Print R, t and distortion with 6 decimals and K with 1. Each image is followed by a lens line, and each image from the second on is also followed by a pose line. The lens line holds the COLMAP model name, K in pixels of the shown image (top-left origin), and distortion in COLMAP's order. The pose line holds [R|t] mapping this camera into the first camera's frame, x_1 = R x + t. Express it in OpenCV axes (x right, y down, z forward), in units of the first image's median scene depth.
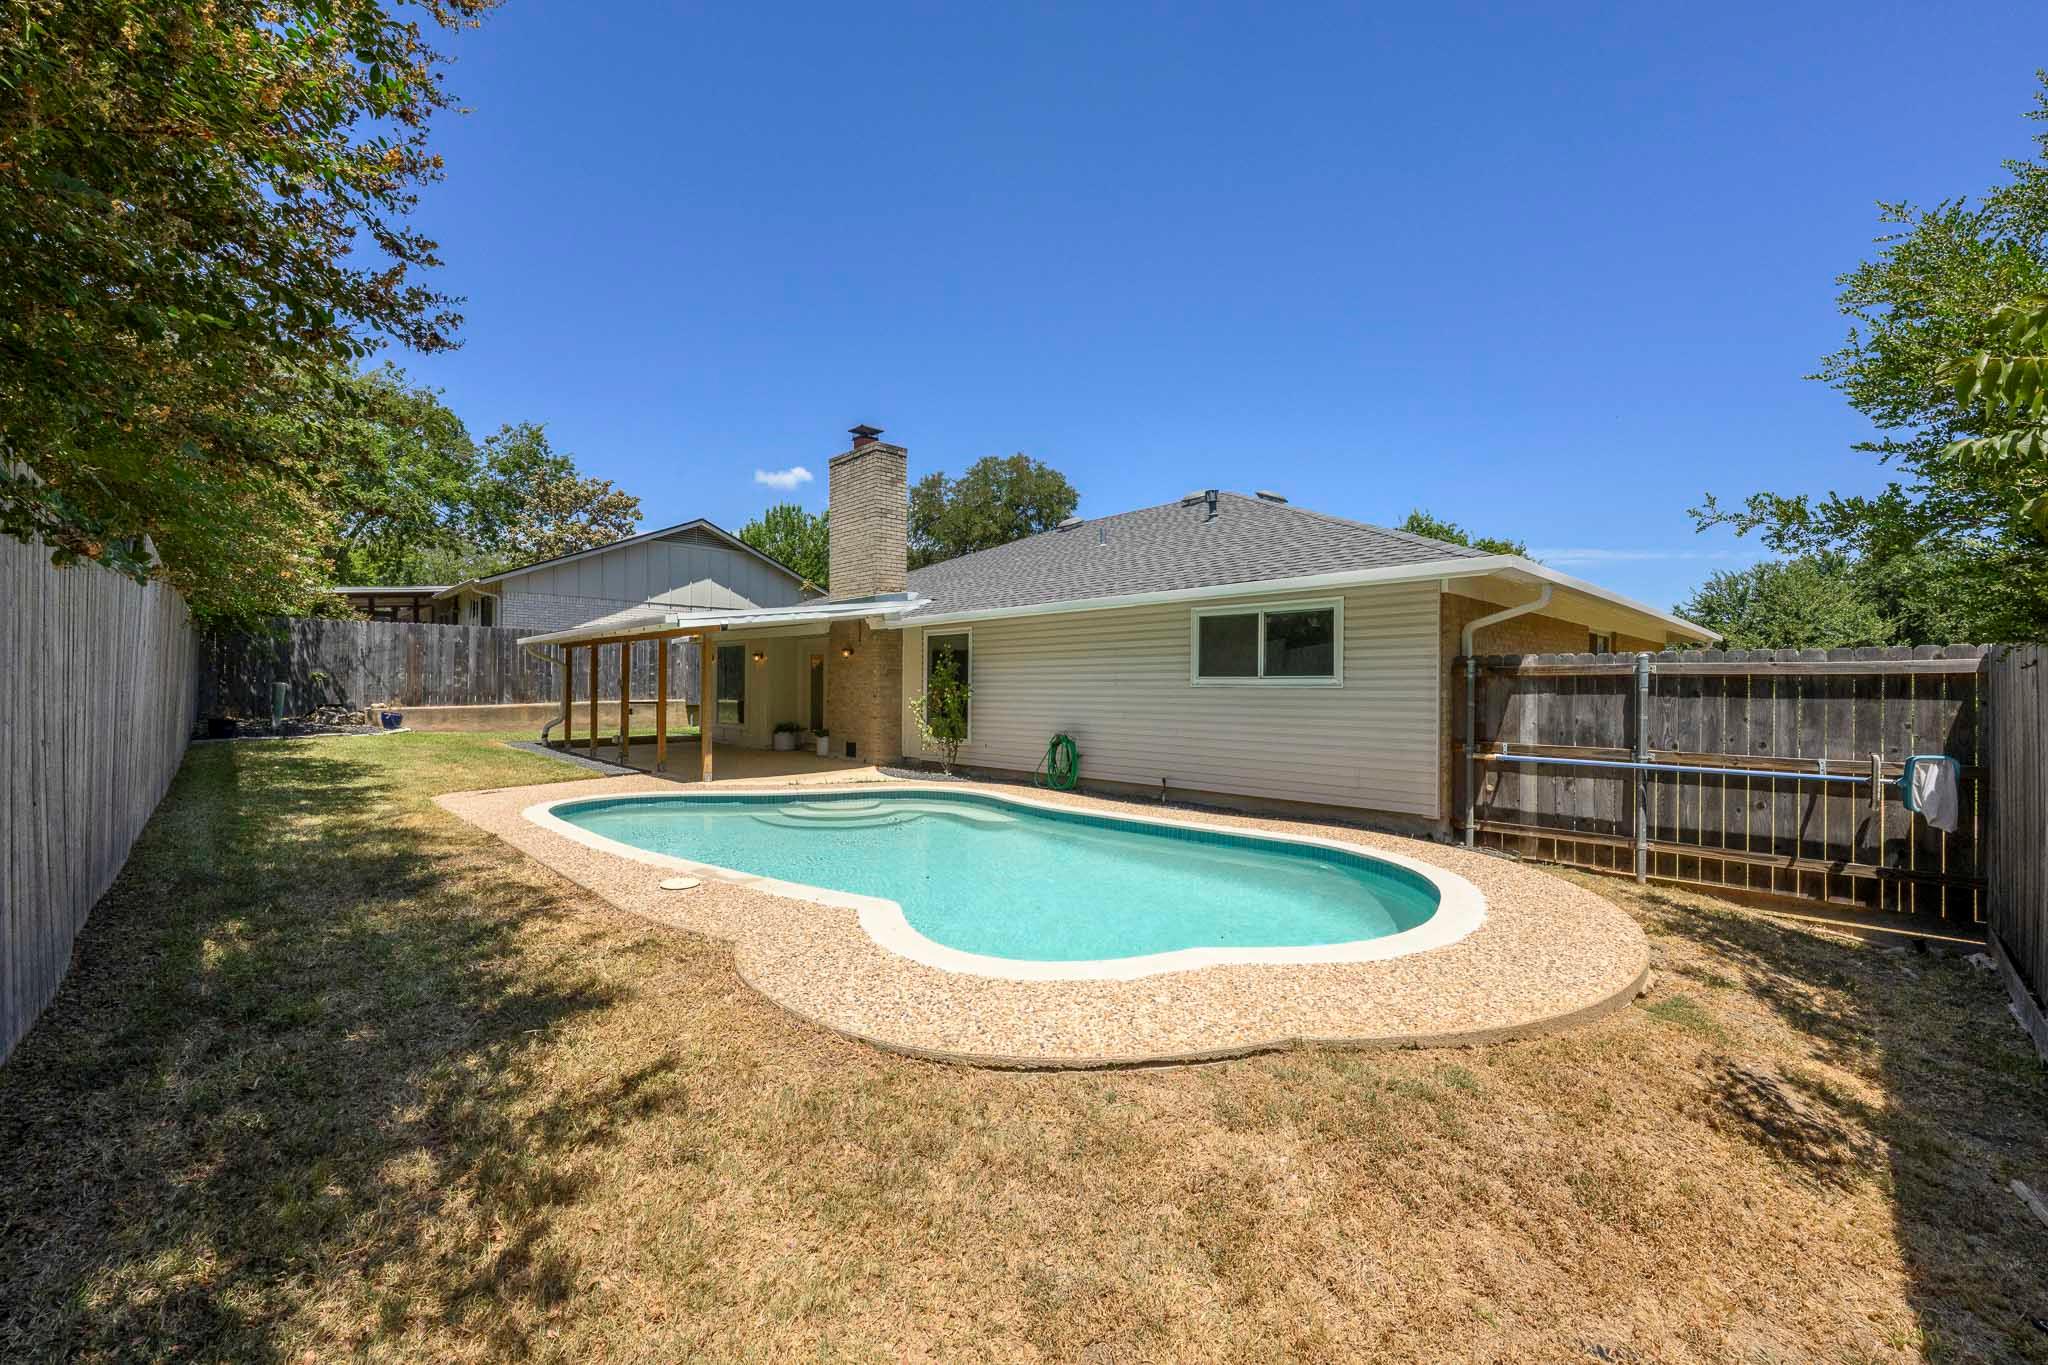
lens RADIAL K [[815.0, 0, 1020.0], [0, 815.0, 679.5], [0, 0, 1]] dist [0.002578, -0.000010]
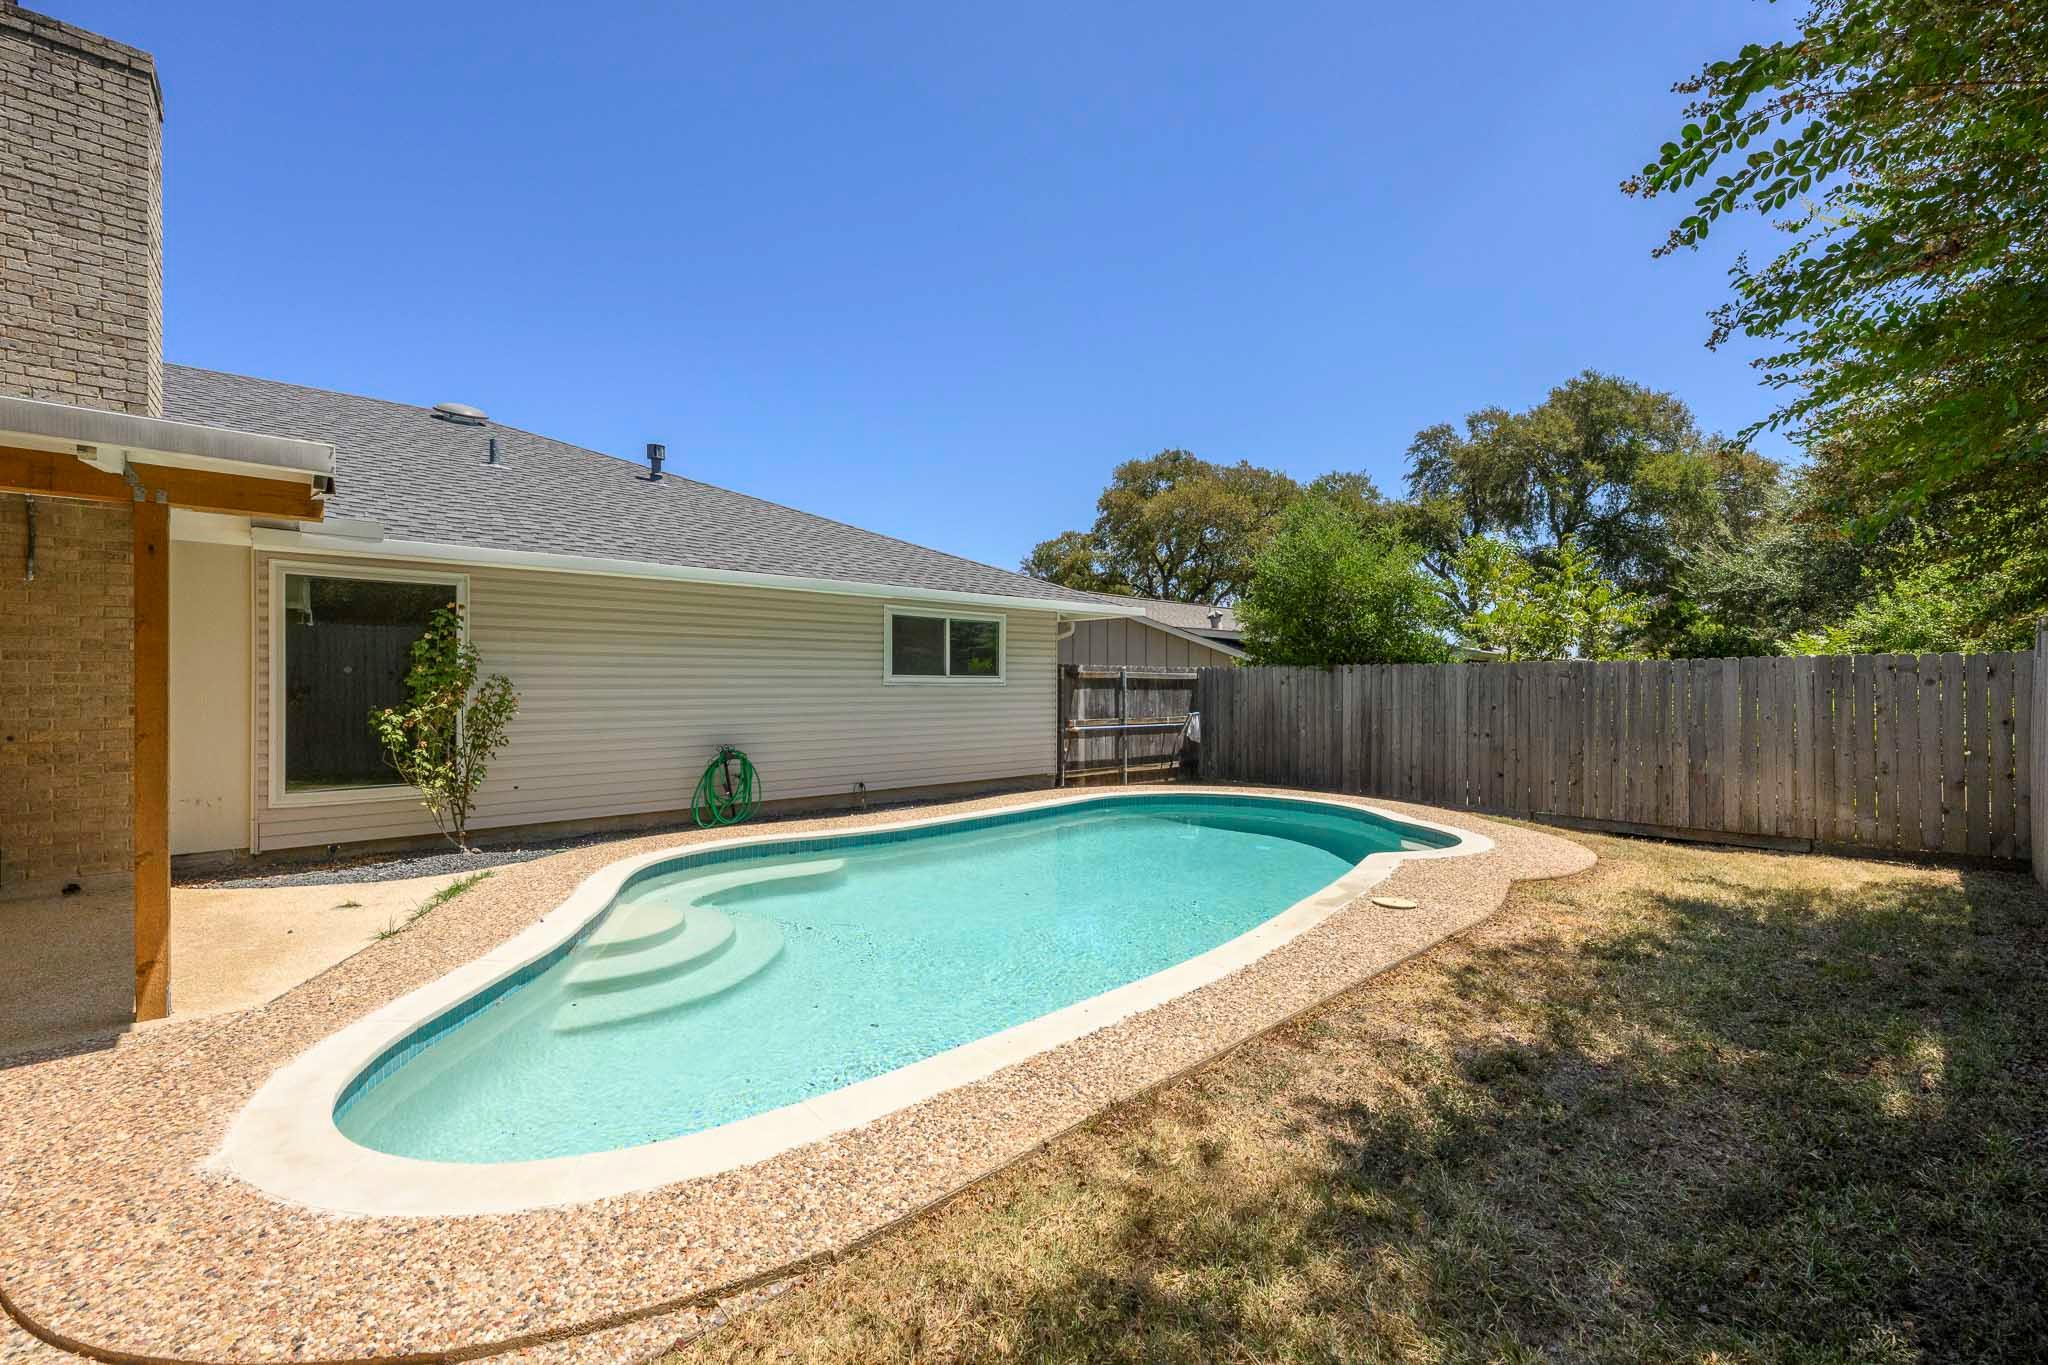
lens RADIAL K [[815.0, 0, 1028.8], [0, 815.0, 680.9], [0, 0, 1]] dist [0.002578, -0.000010]
pose [[0.050862, 0.000824, 0.998705, -0.977556], [-0.011205, 0.999937, -0.000254, 0.003152], [-0.998643, -0.011178, 0.050868, 0.994358]]
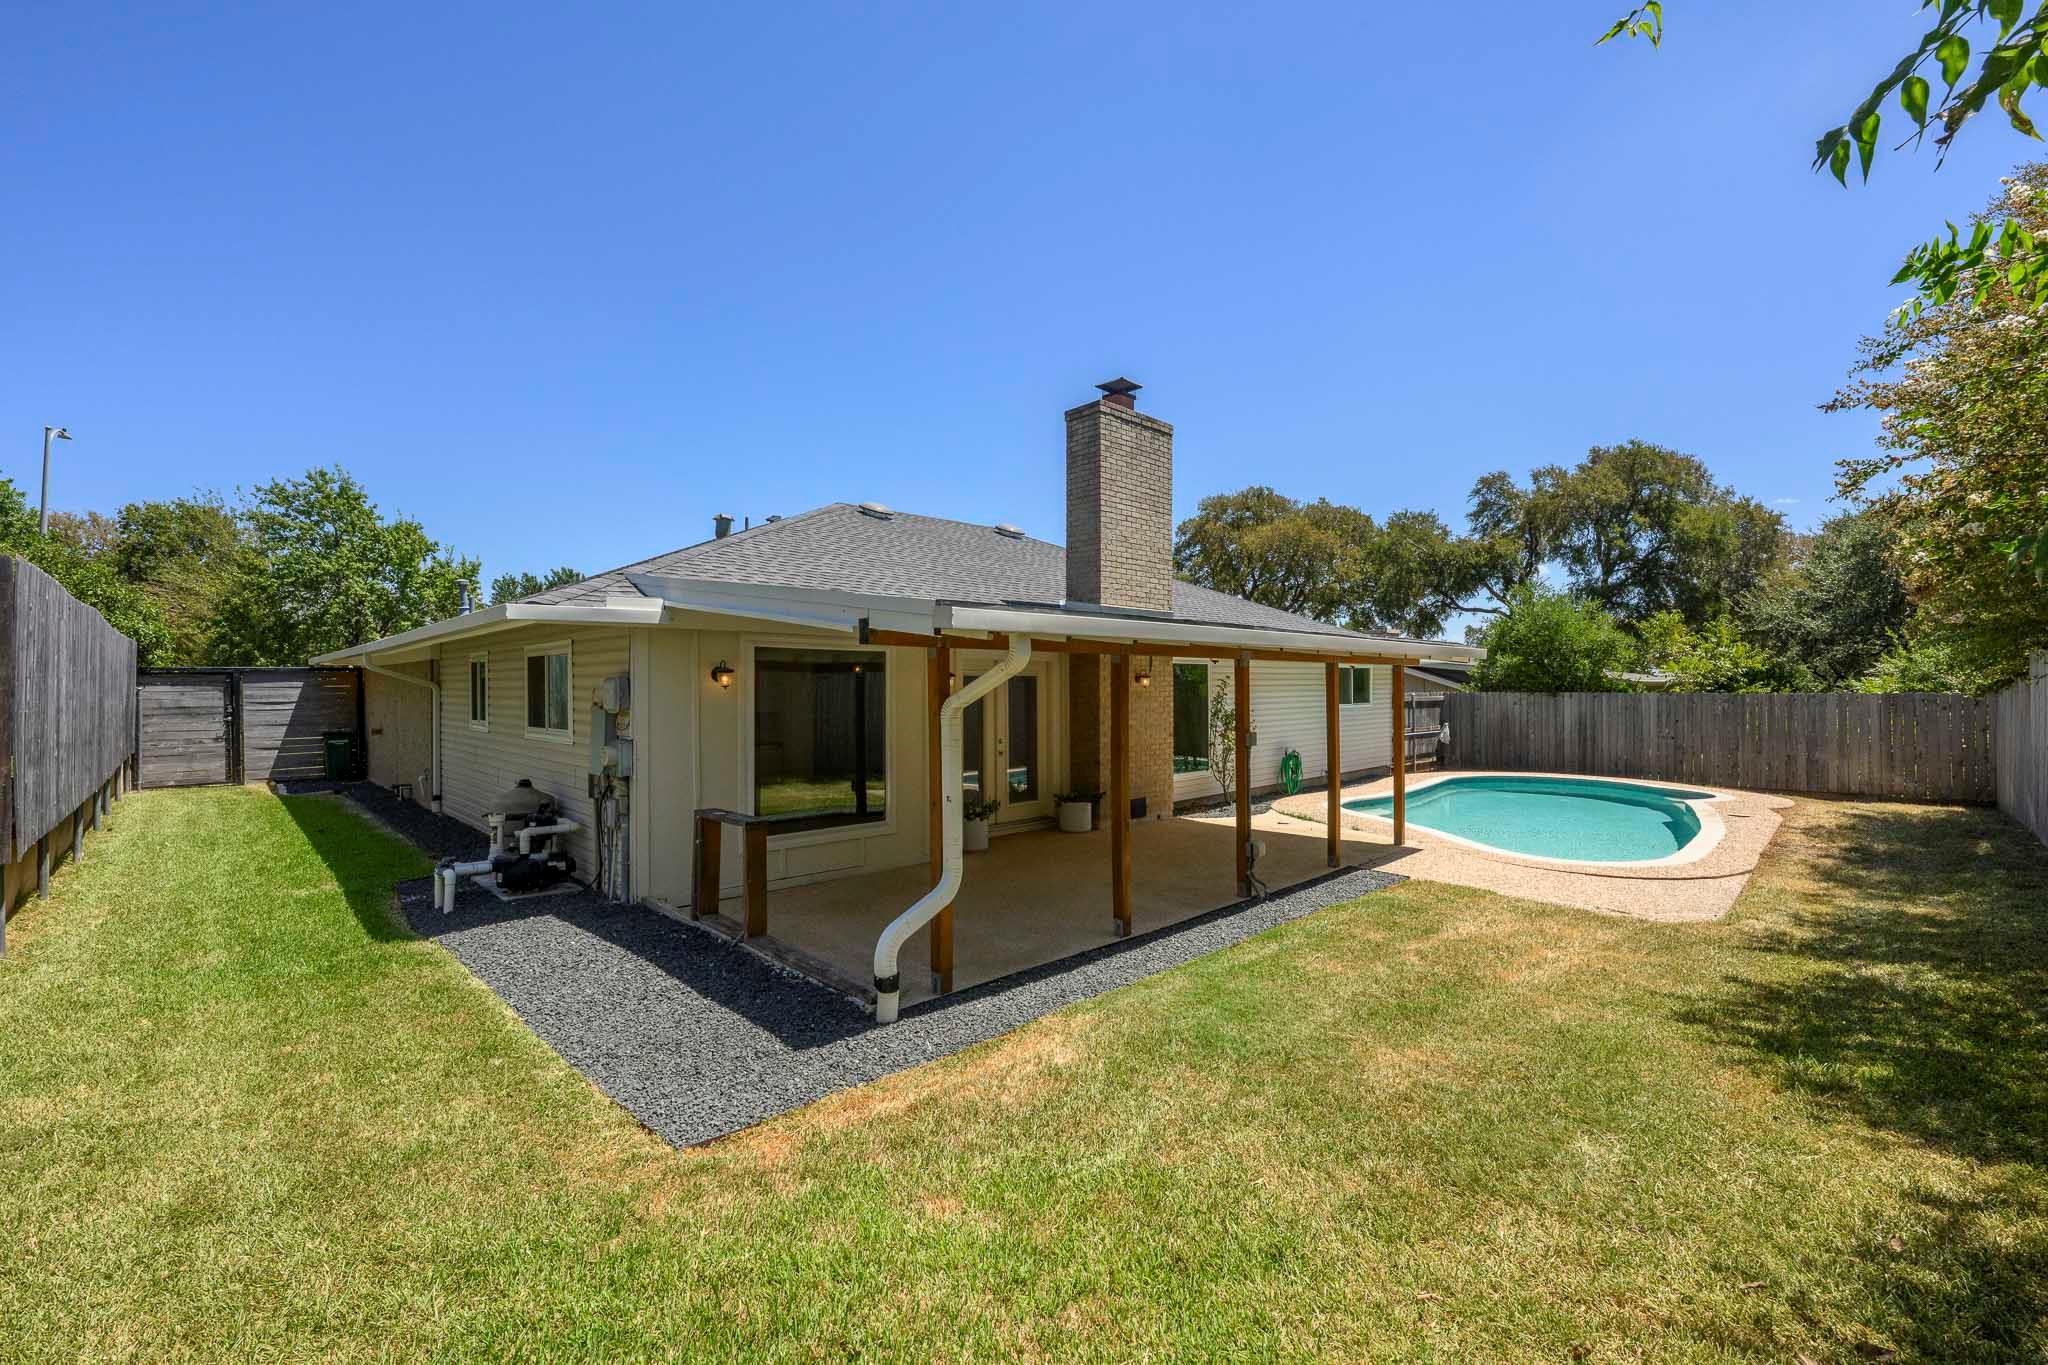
lens RADIAL K [[839.5, 0, 1017.6], [0, 839.5, 684.6], [0, 0, 1]] dist [-0.000387, -0.000821]
pose [[0.004001, -0.004540, 0.999982, -1.854478], [-0.005705, 0.999973, 0.004563, -0.059482], [-0.999976, -0.005723, 0.003975, 2.066781]]
